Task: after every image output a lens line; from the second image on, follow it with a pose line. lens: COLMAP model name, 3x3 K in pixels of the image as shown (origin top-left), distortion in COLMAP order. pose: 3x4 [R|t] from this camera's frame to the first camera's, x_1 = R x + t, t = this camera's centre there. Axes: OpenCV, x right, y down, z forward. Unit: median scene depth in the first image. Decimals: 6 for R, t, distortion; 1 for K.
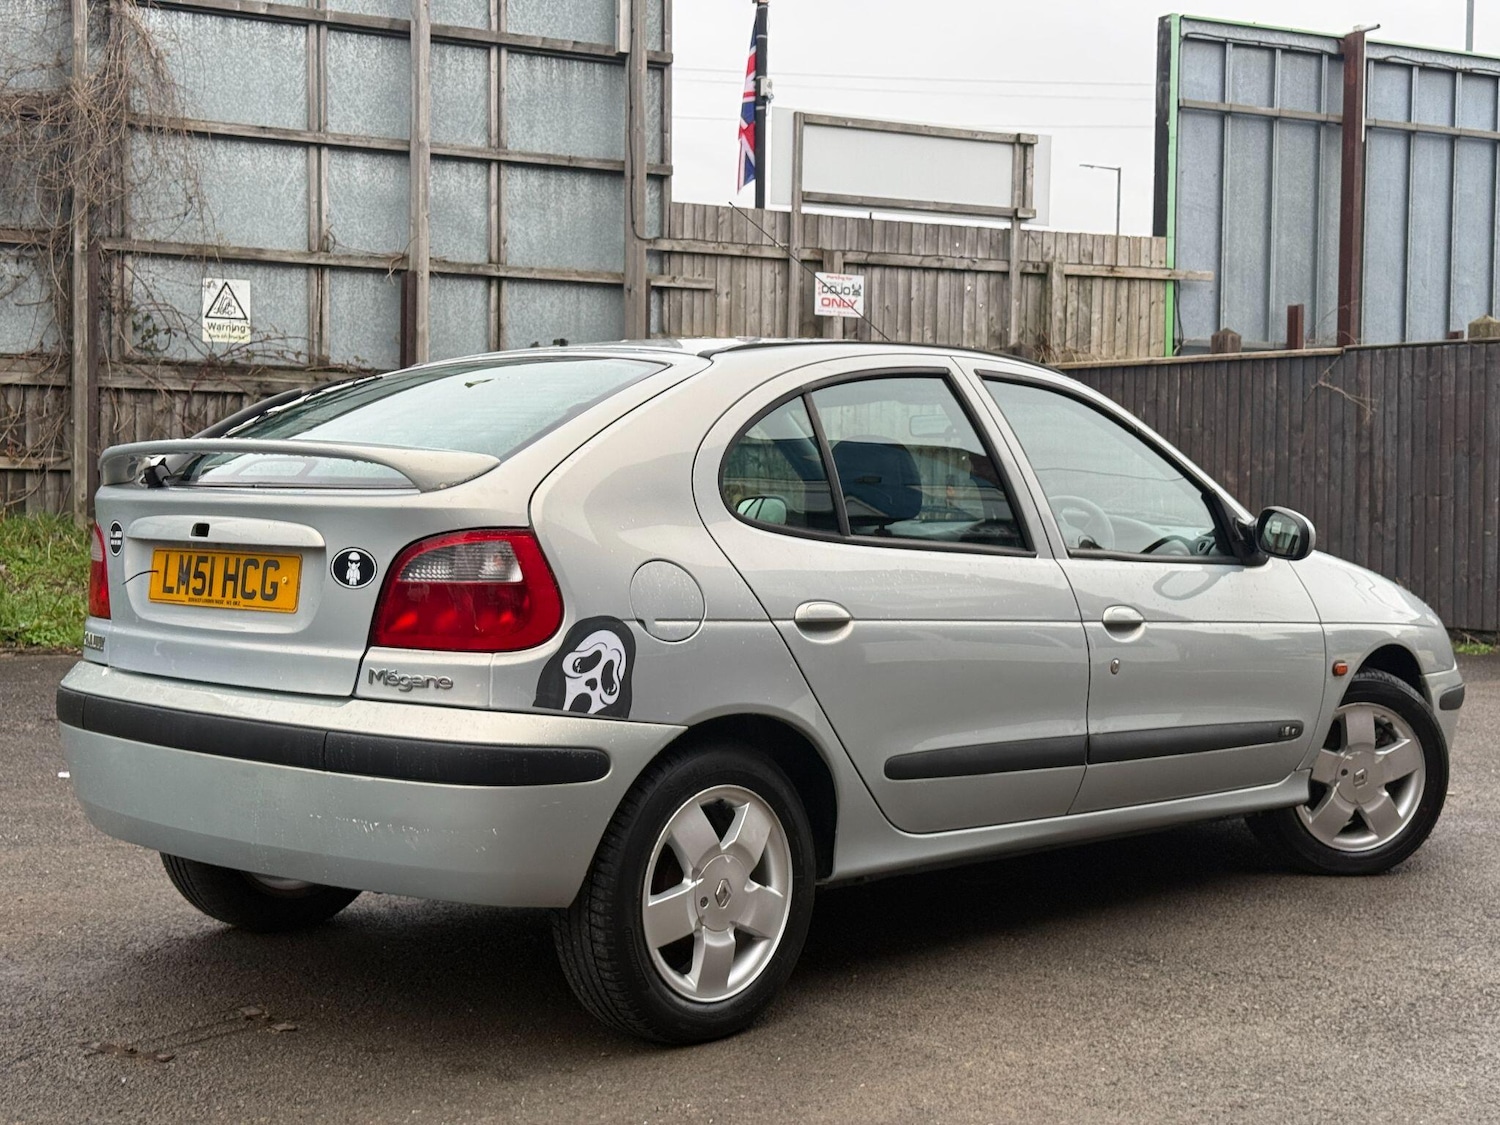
lens RADIAL K [[2090.8, 0, 746.8], [0, 2090.8, 549.3], [0, 0, 1]] dist [0.116386, 0.000000]
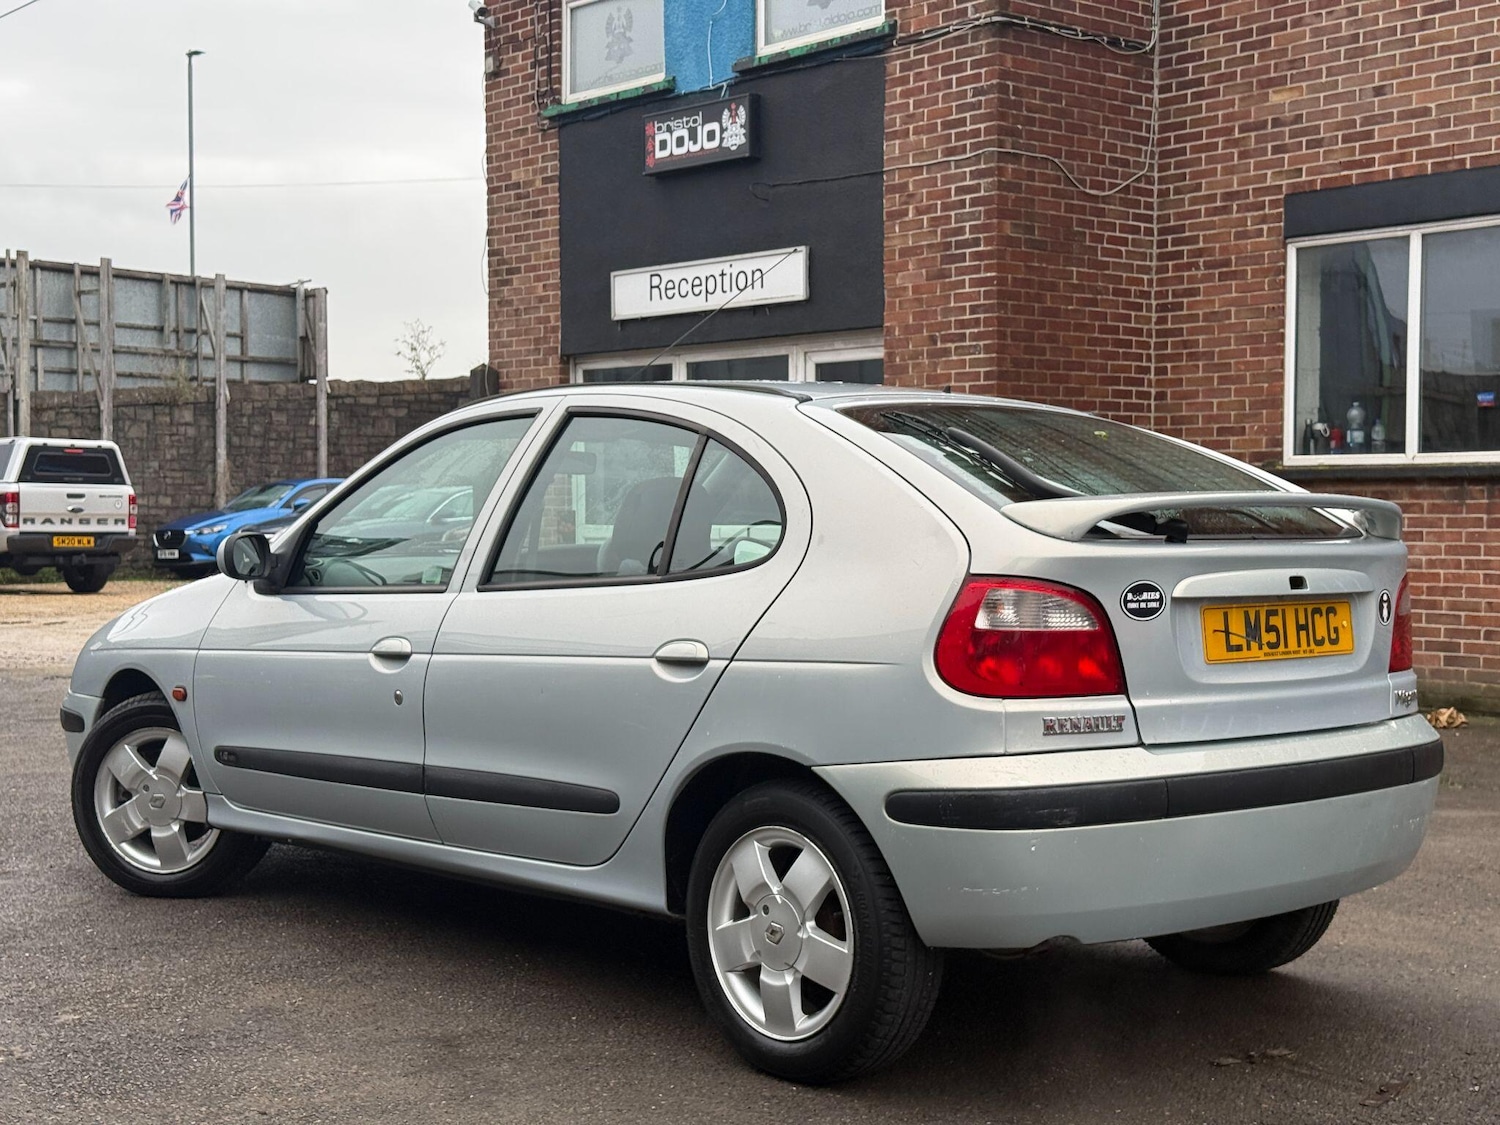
lens RADIAL K [[2090.8, 0, 749.7], [0, 2090.8, 568.9], [0, 0, 1]] dist [0.116386, 0.000000]
pose [[0.063471, -0.041965, 0.997101, -0.409666], [0.028210, 0.998792, 0.040241, -0.020454], [-0.997585, 0.025574, 0.064578, 0.382399]]
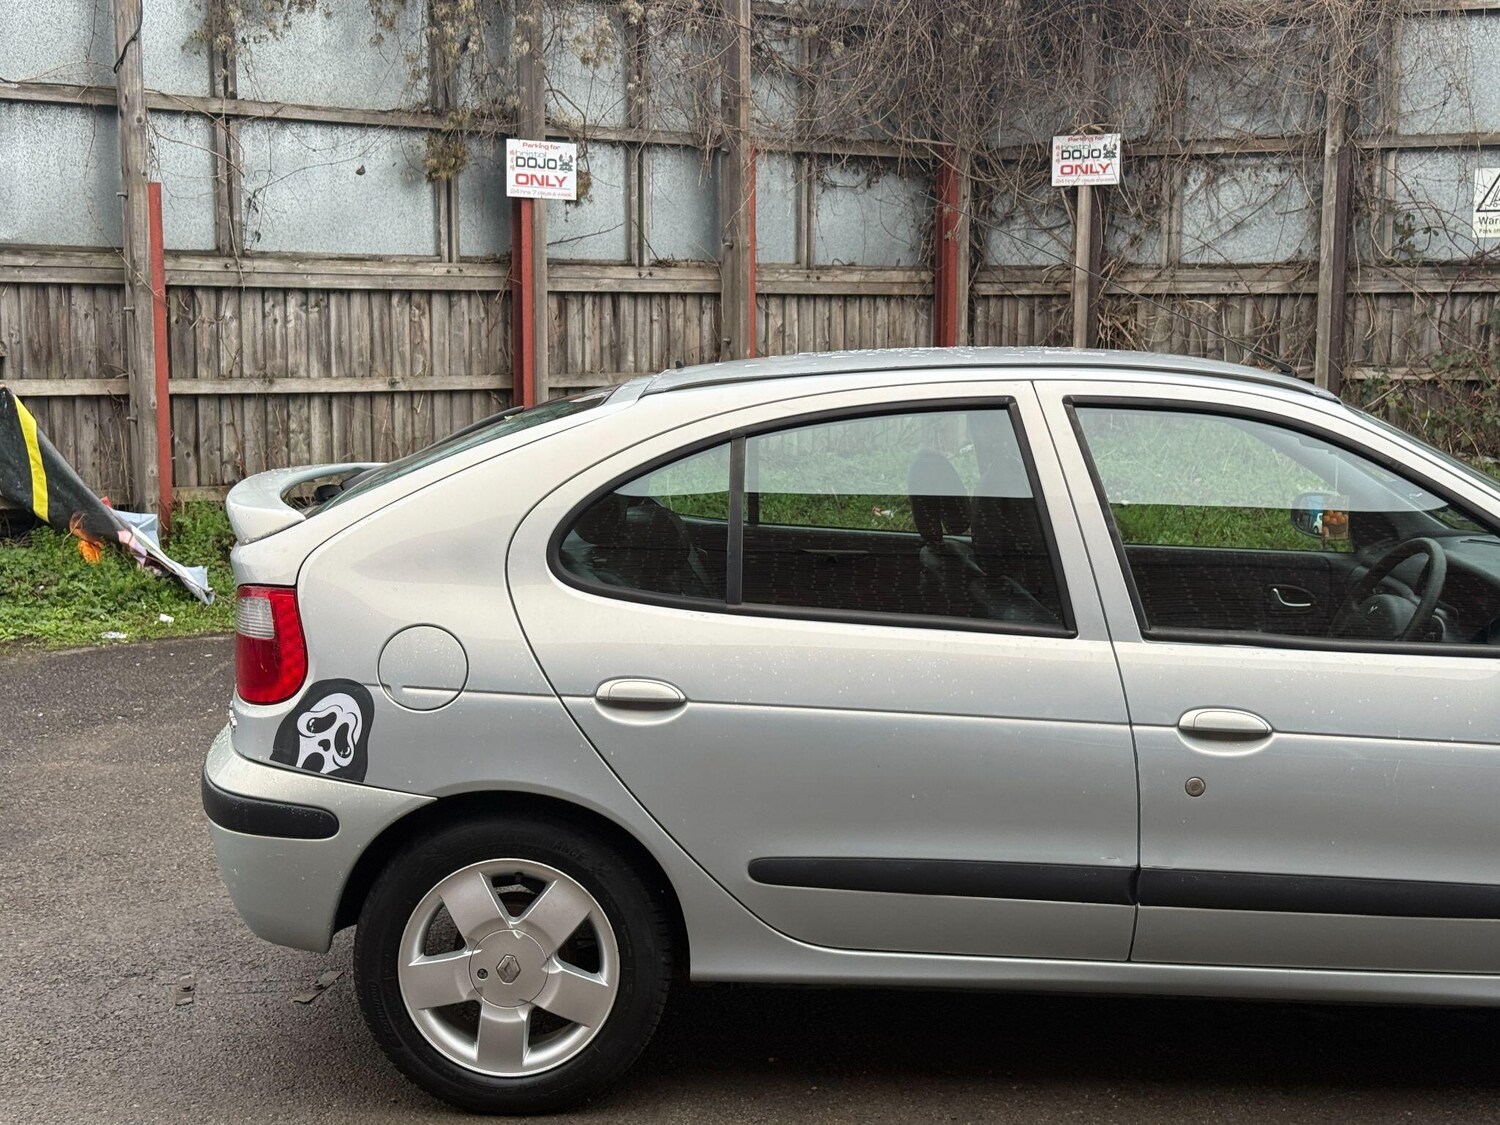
lens RADIAL K [[2090.8, 0, 732.1], [0, 2090.8, 550.0], [0, 0, 1]] dist [0.116386, 0.000000]
pose [[0.663711, 0.072631, -0.744455, 0.241444], [-0.016652, 0.996463, 0.082372, -0.034937], [0.747804, -0.042274, 0.662572, 0.139308]]
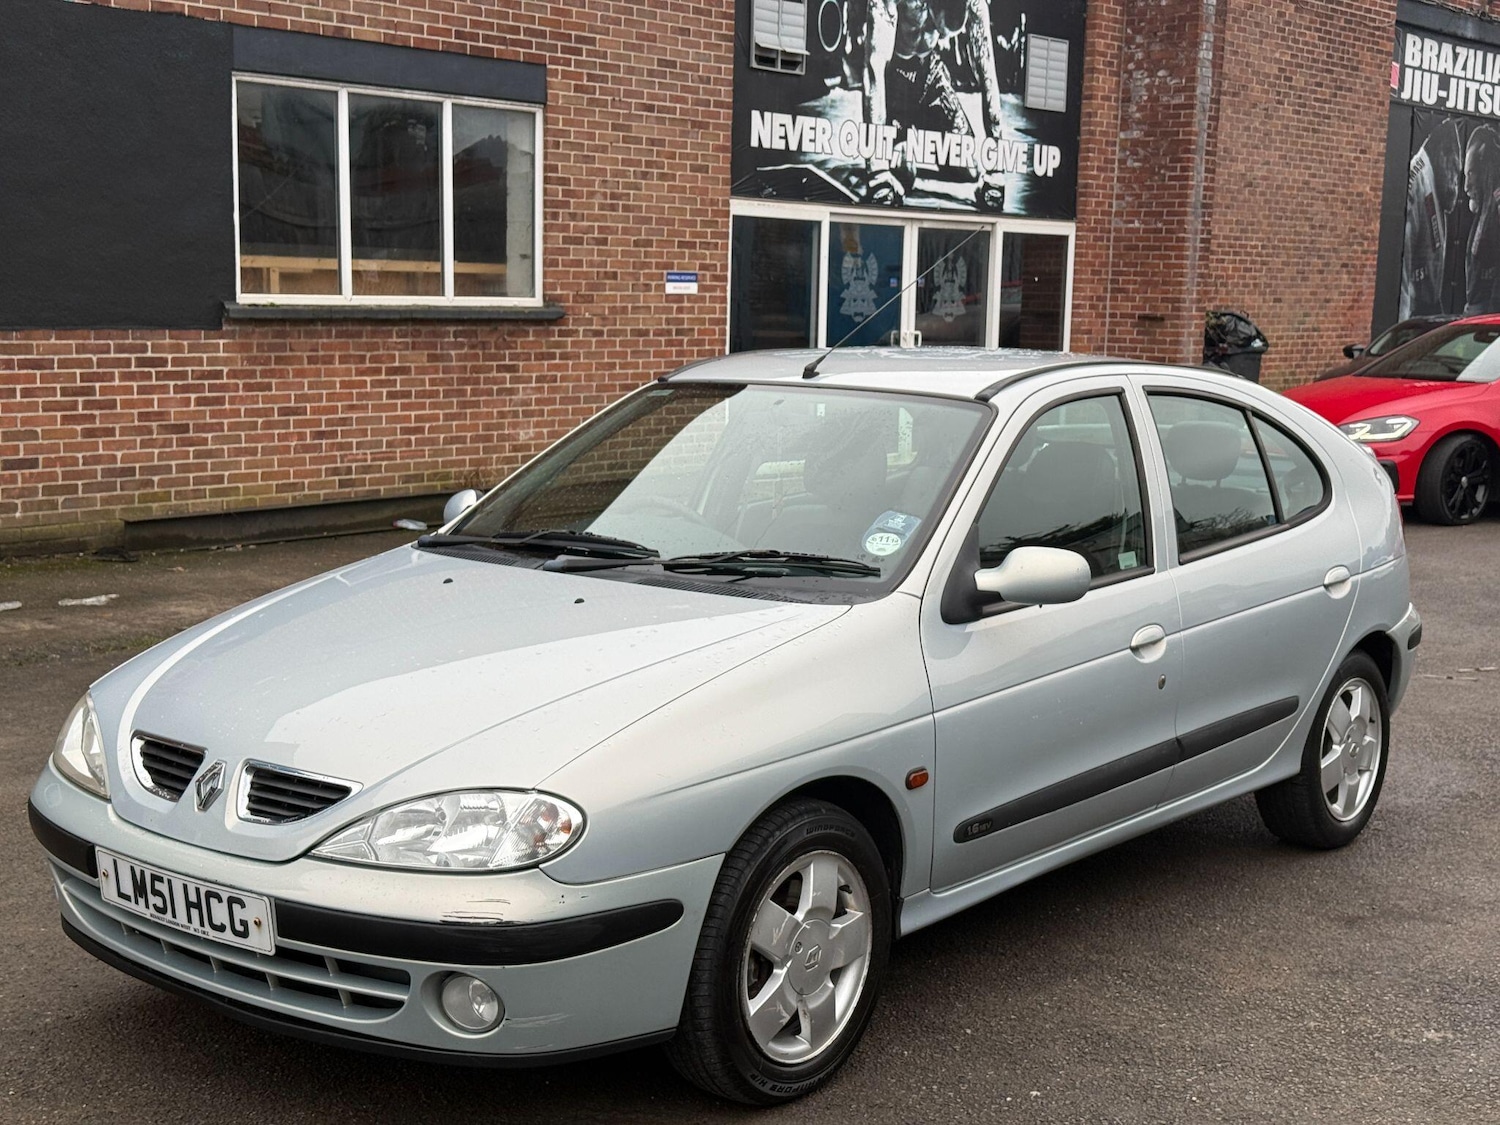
lens RADIAL K [[2090.8, 0, 768.8], [0, 2090.8, 569.6], [0, 0, 1]] dist [0.116386, 0.000000]
pose [[-0.995768, -0.025263, -0.088364, 0.080440], [-0.039637, 0.985512, 0.164909, -0.065853], [0.082918, 0.167714, -0.982343, 0.850068]]
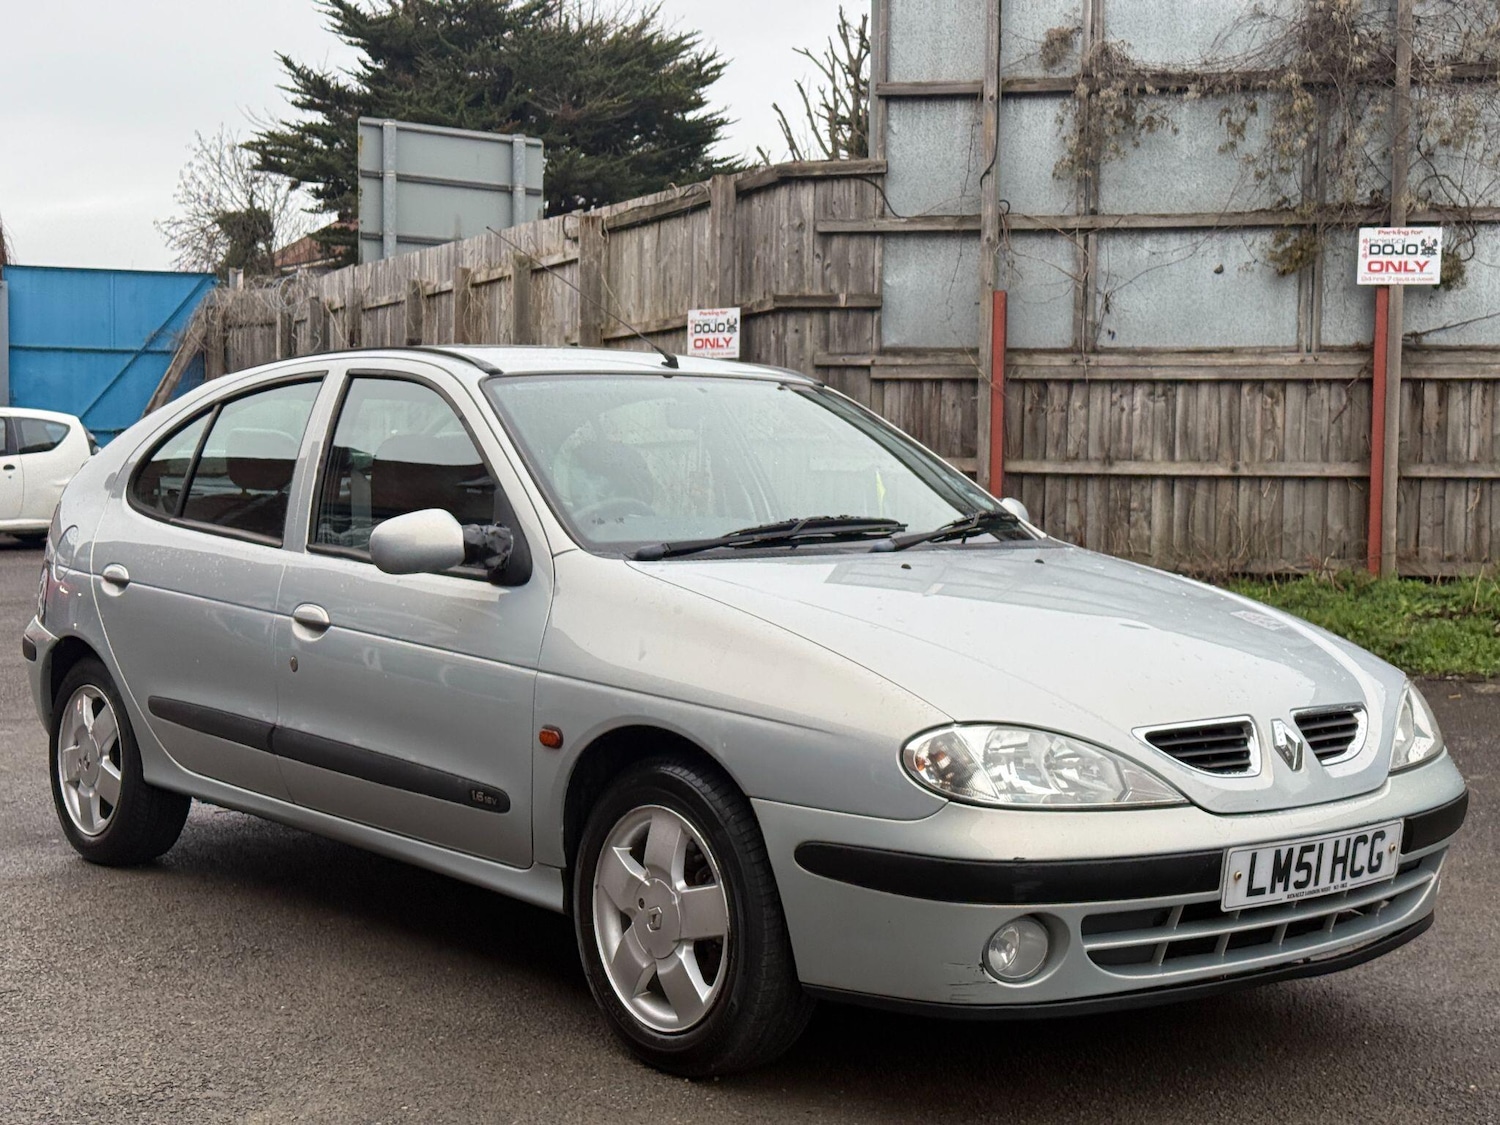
lens RADIAL K [[2090.8, 0, 754.2], [0, 2090.8, 560.5], [0, 0, 1]] dist [0.116386, 0.000000]
pose [[-0.102620, 0.033767, -0.994147, 0.434361], [-0.042730, 0.998351, 0.038320, -0.015289], [0.993802, 0.046412, -0.101008, 0.501721]]
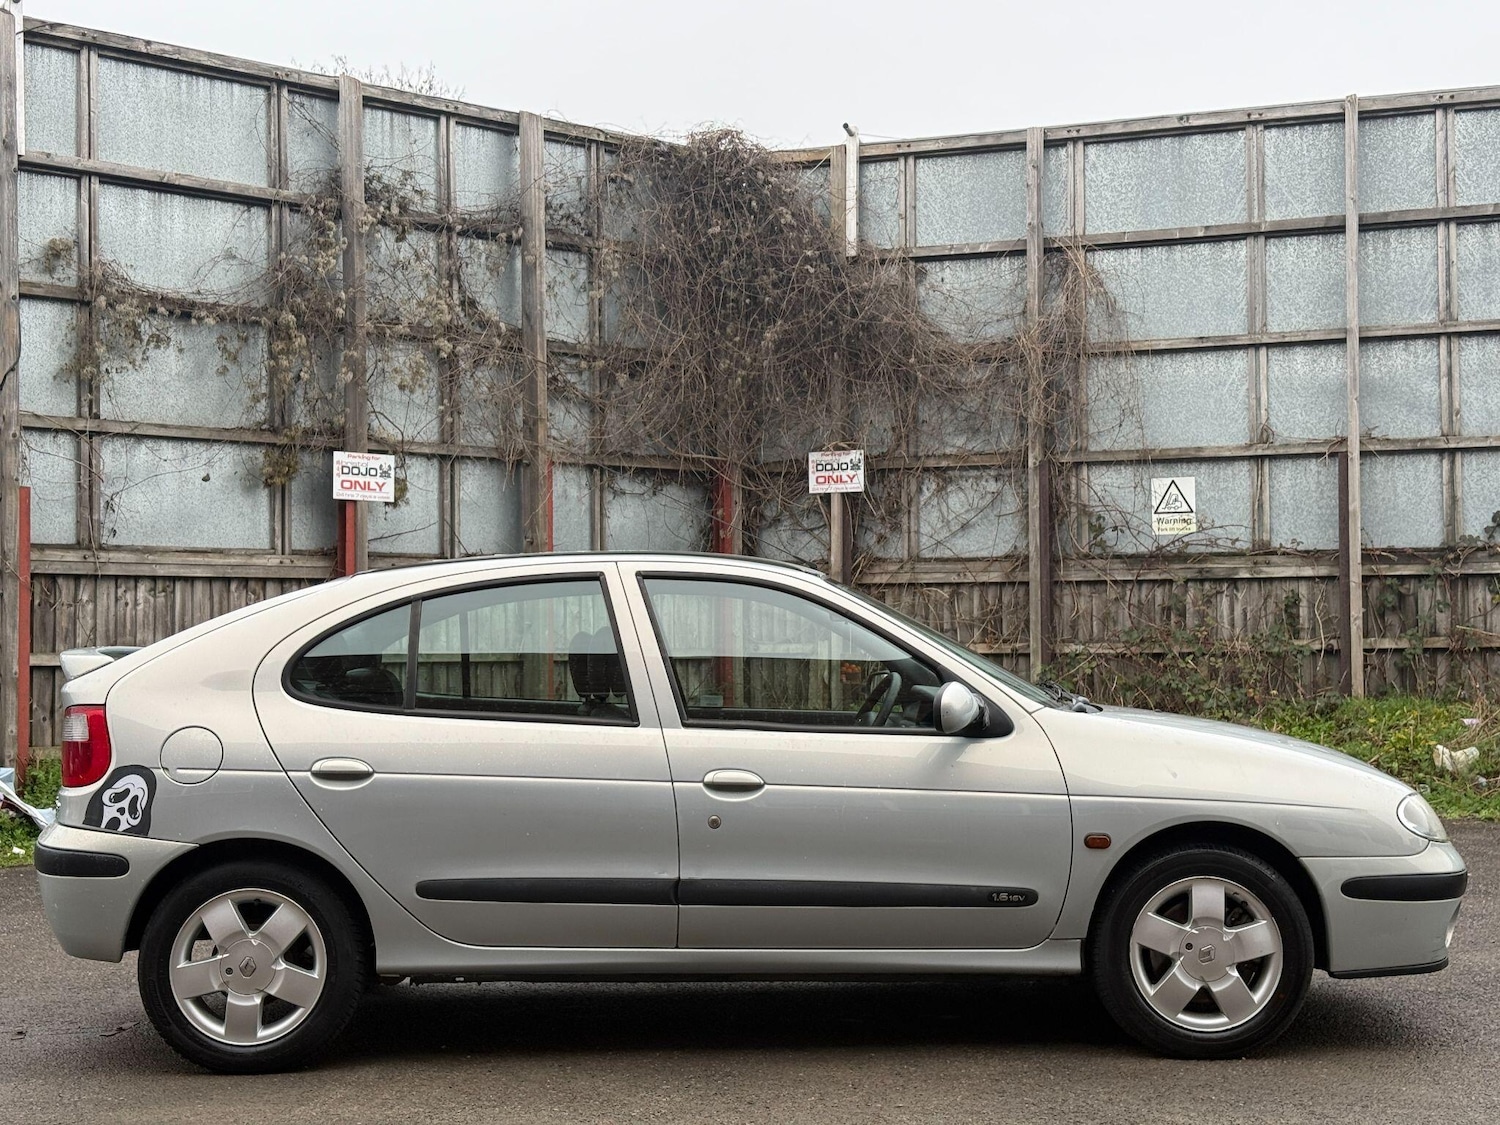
lens RADIAL K [[2090.8, 0, 747.0], [0, 2090.8, 558.7], [0, 0, 1]] dist [0.116386, 0.000000]
pose [[0.708686, -0.051298, -0.703657, 0.385799], [-0.004260, 0.997024, -0.076976, -0.000021], [0.705511, 0.057549, 0.706358, 0.071729]]
